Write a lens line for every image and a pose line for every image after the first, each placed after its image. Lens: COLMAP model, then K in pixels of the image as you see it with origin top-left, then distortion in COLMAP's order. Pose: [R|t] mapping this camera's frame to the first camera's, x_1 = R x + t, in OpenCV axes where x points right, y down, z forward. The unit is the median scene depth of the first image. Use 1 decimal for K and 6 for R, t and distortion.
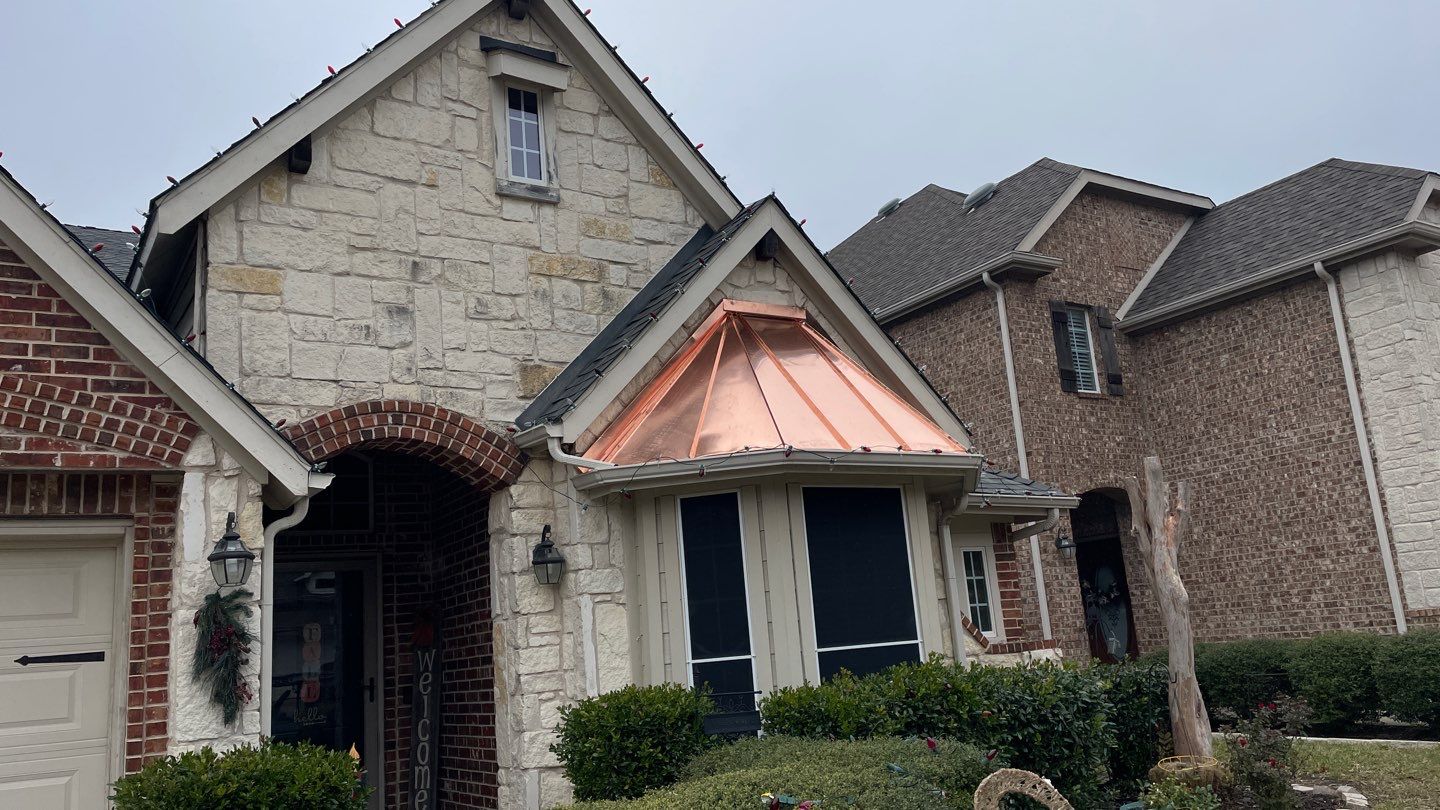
lens RADIAL K [[1083.5, 0, 736.7], [0, 1083.5, 418.9], [0, 0, 1]] dist [0.098143, -0.131978]
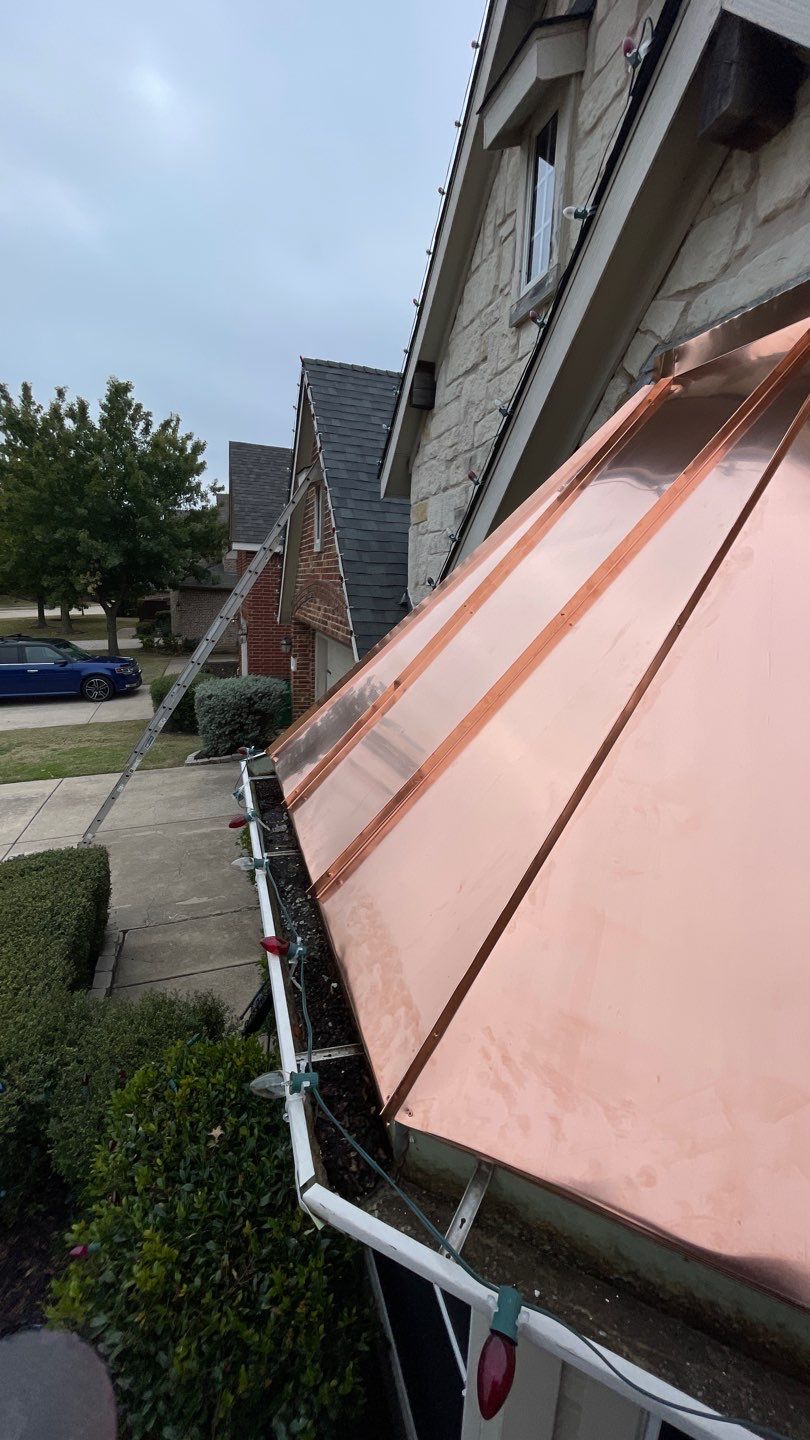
lens RADIAL K [[579.4, 0, 406.3], [0, 579.4, 720.1], [0, 0, 1]] dist [-0.002388, -0.000861]
pose [[-0.259219, 0.282744, -0.923505, 0.266730], [0.176769, 0.953926, 0.242441, -0.047830], [0.949504, -0.100402, -0.297256, 0.997303]]
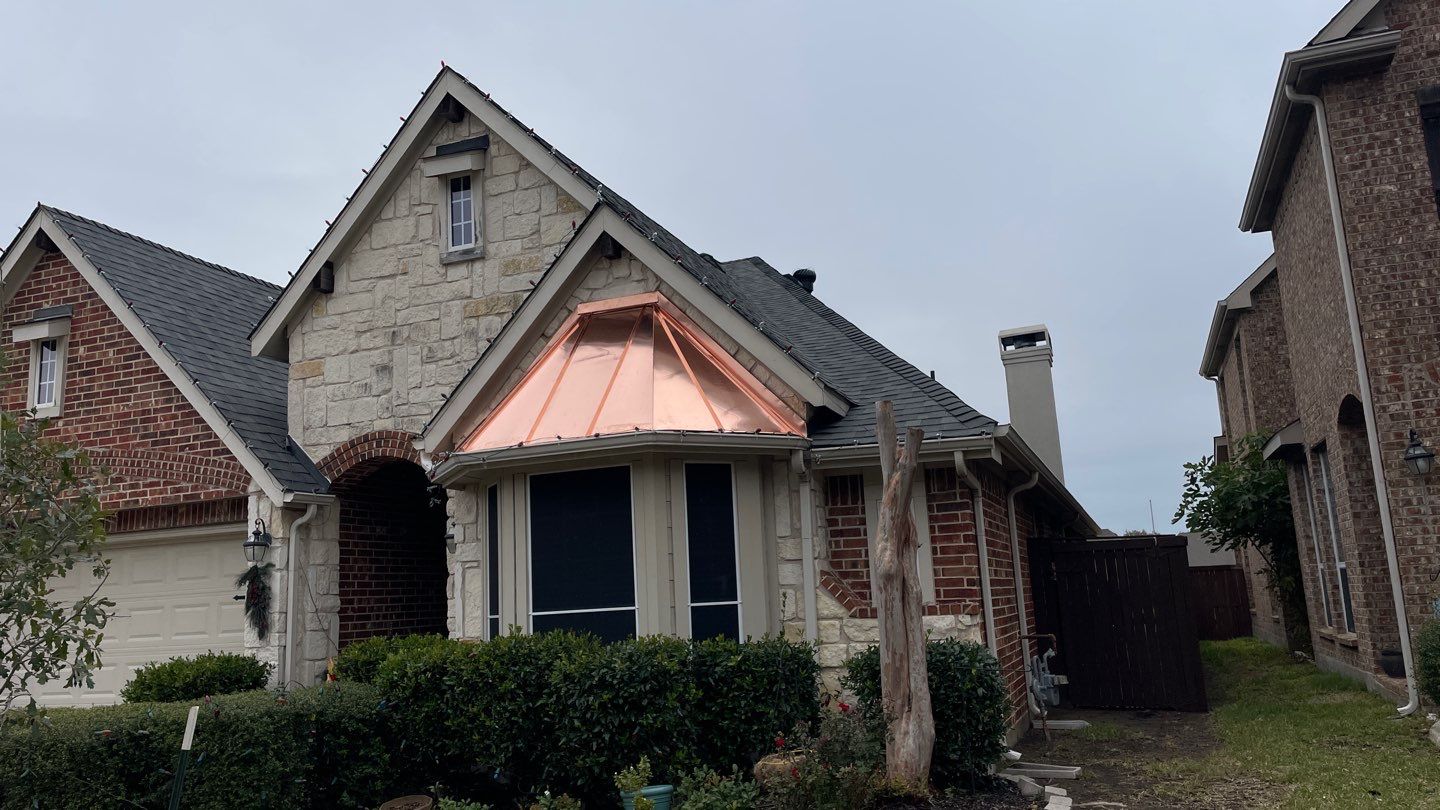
lens RADIAL K [[1083.5, 0, 725.3], [0, 1083.5, 407.6], [0, 0, 1]] dist [0.098143, -0.131978]
pose [[0.595544, -0.090407, -0.798220, 1.029933], [0.165629, 0.986117, 0.011886, 0.010545], [0.786063, -0.139287, 0.602249, 0.424714]]
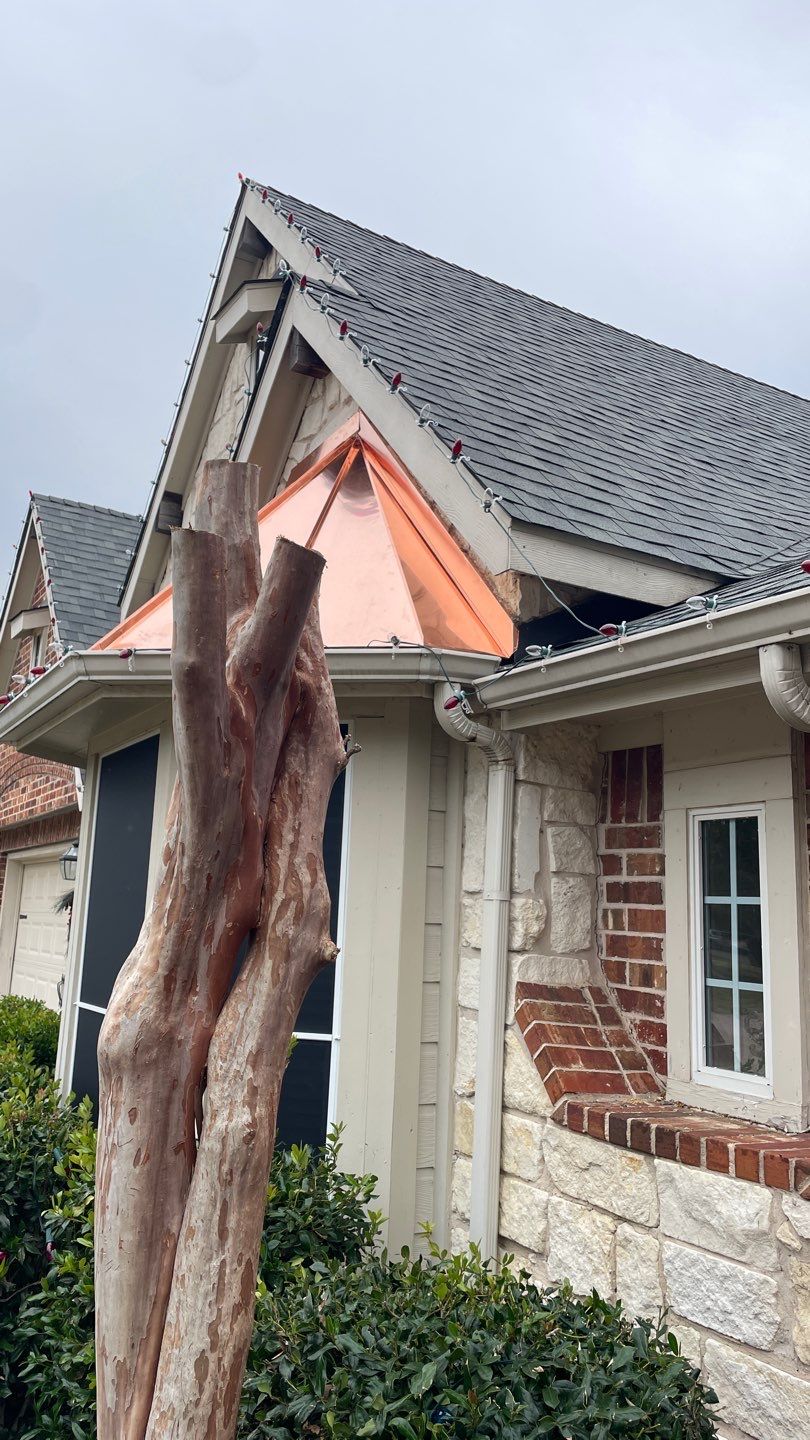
lens RADIAL K [[1083.5, 0, 405.7], [0, 1083.5, 710.4], [0, 0, 1]] dist [0.098143, -0.131978]
pose [[-0.051903, -0.118531, -0.991593, 0.659693], [0.168800, 0.977603, -0.125694, 0.137248], [0.984283, -0.173905, -0.030733, 1.101241]]
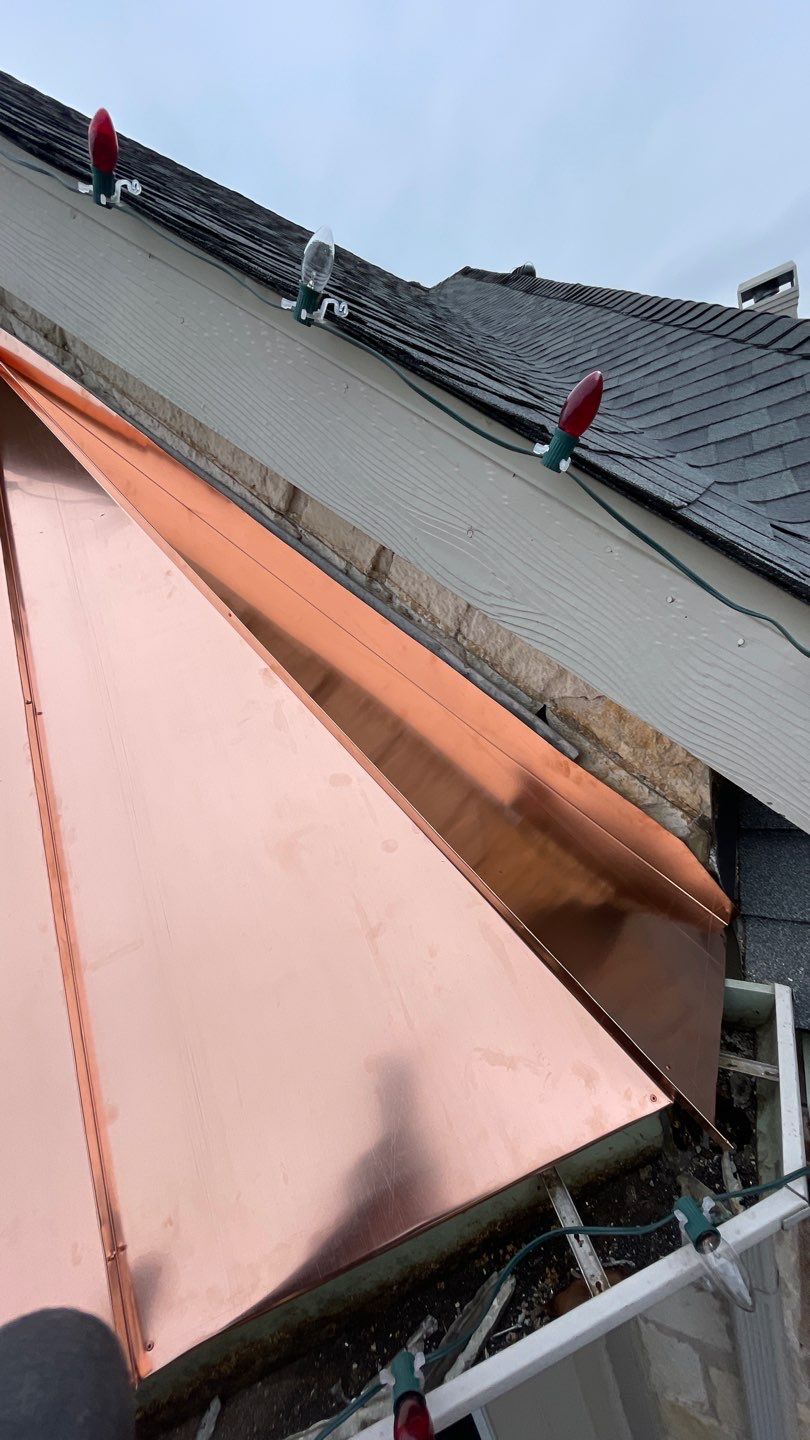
lens RADIAL K [[579.4, 0, 407.8], [0, 579.4, 719.1], [0, 0, 1]] dist [-0.002388, -0.000861]
pose [[0.460874, 0.187350, -0.867465, 0.272146], [0.398148, 0.829924, 0.390774, -0.028862], [0.793141, -0.525477, 0.307897, 1.074352]]
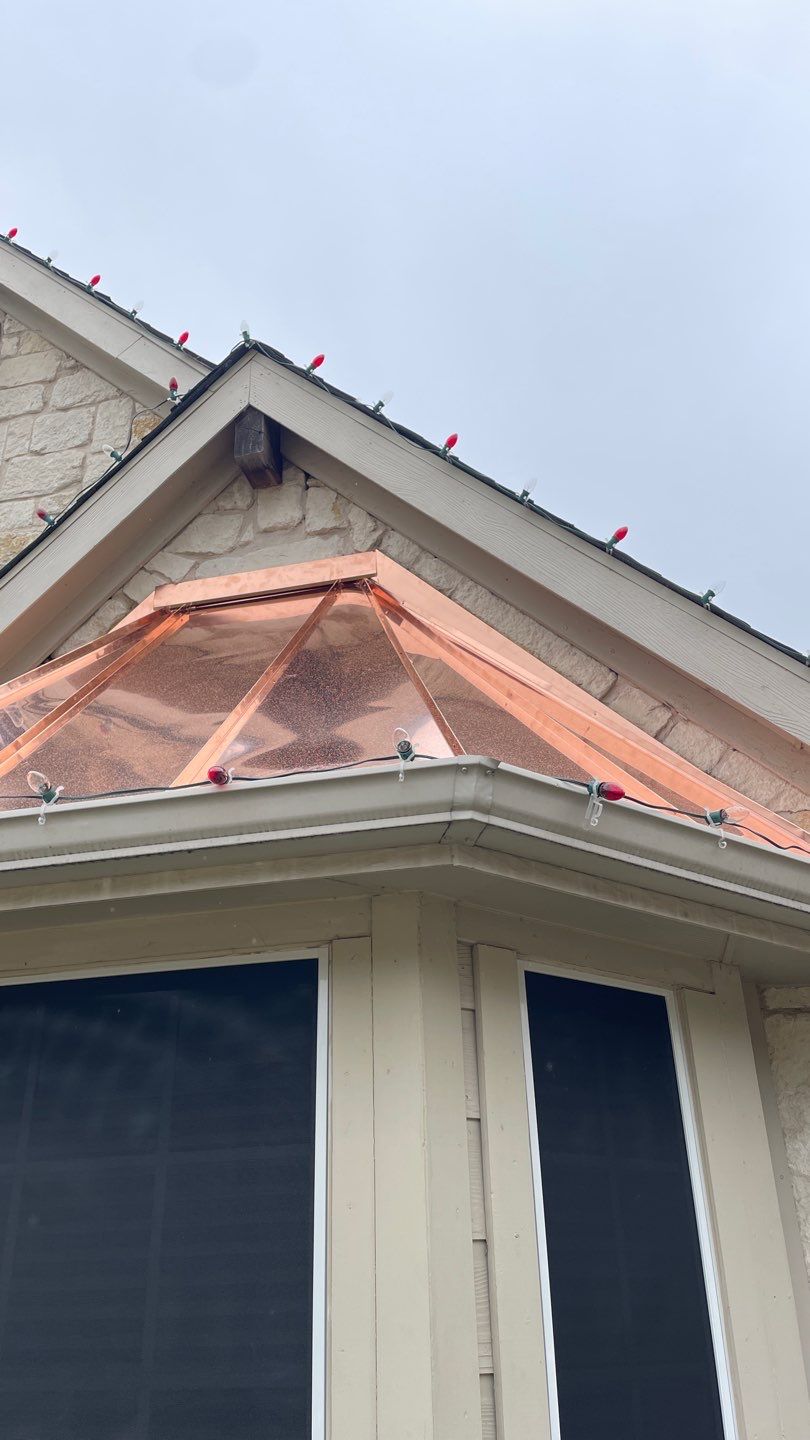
lens RADIAL K [[1083.5, 0, 383.8], [0, 1083.5, 726.8], [0, 0, 1]] dist [0.098143, -0.131978]
pose [[0.691762, -0.277268, -0.666774, 0.347042], [0.104726, 0.952108, -0.287269, 0.085892], [0.714491, 0.128893, 0.687669, 0.791916]]
